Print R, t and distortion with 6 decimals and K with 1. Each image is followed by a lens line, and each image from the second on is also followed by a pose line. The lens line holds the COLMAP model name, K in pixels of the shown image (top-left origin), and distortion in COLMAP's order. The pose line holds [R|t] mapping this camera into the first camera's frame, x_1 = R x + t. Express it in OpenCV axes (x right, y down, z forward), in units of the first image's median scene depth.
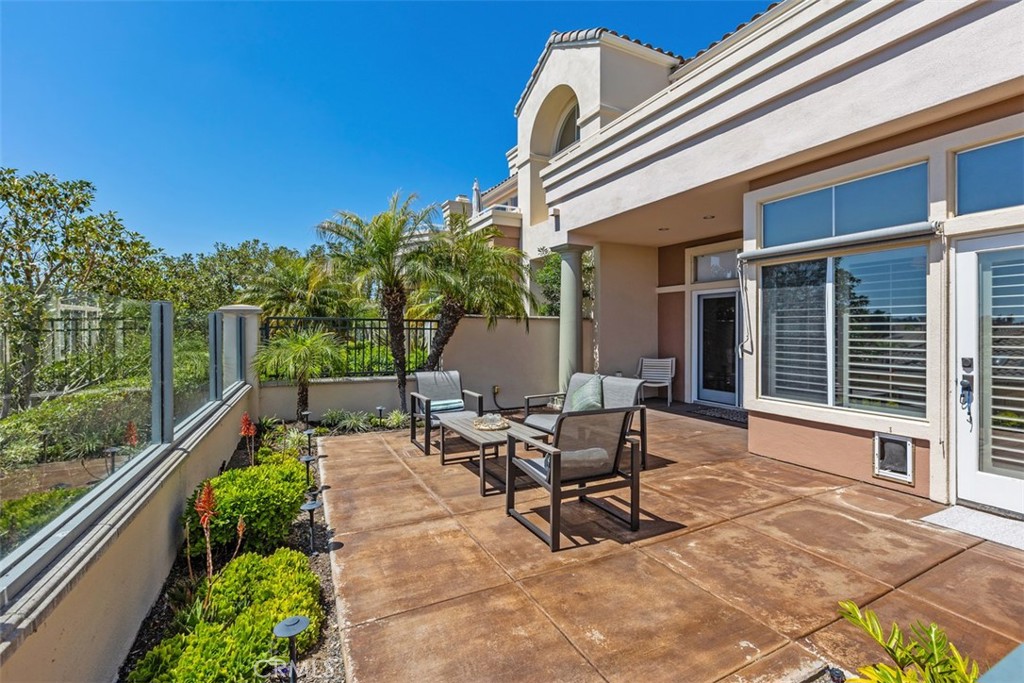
lens RADIAL K [[462.0, 0, 516.8], [0, 462.0, 339.7], [0, 0, 1]] dist [-0.000217, -0.000957]
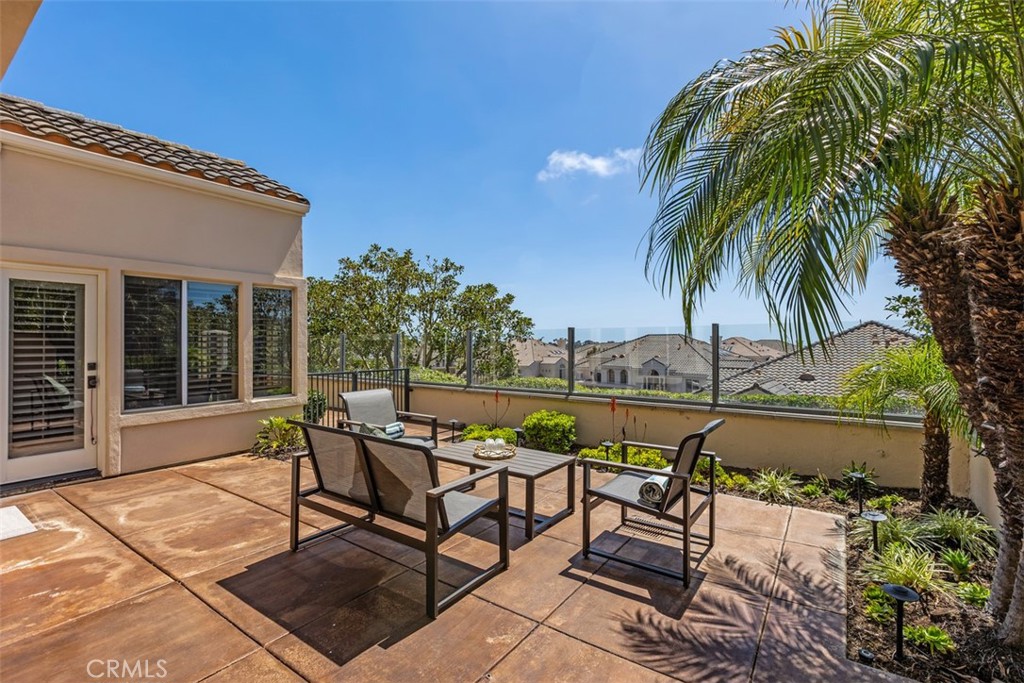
lens RADIAL K [[462.0, 0, 510.7], [0, 462.0, 340.3], [0, 0, 1]] dist [-0.000217, -0.000957]
pose [[-0.896271, 0.000642, -0.443507, 0.371430], [-0.008410, 0.999795, 0.018443, -0.049460], [0.443428, 0.020260, -0.896081, 2.211170]]
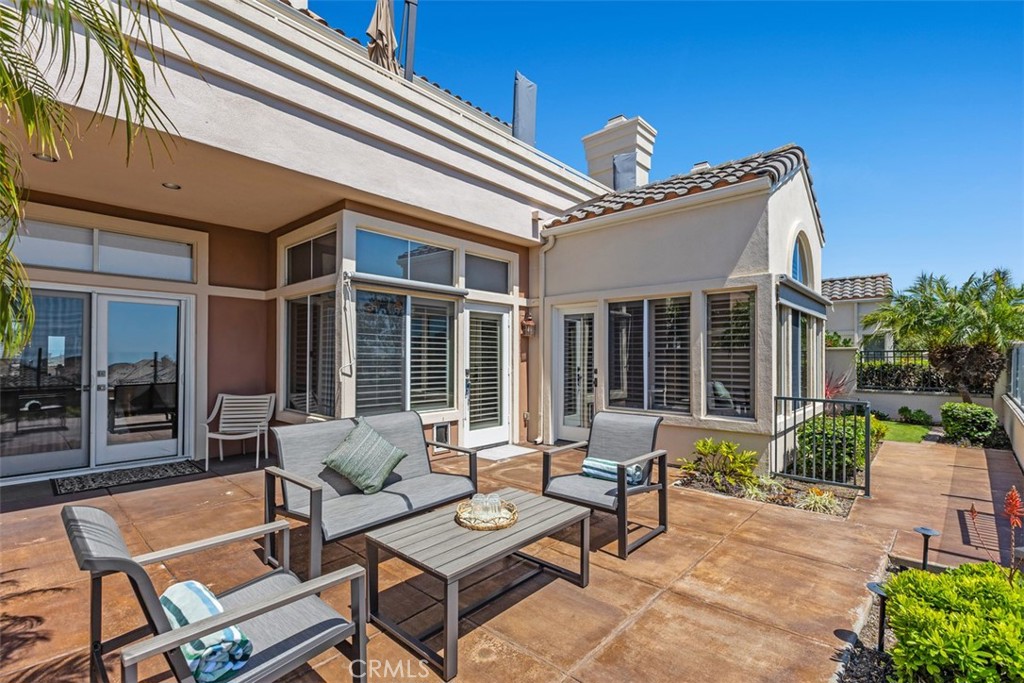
lens RADIAL K [[462.0, 0, 508.4], [0, 462.0, 347.1], [0, 0, 1]] dist [-0.000217, -0.000957]
pose [[-0.342814, 0.016617, 0.939256, -0.756972], [0.016722, 0.999793, -0.011585, -0.020656], [-0.939254, 0.011735, -0.343021, 1.459551]]
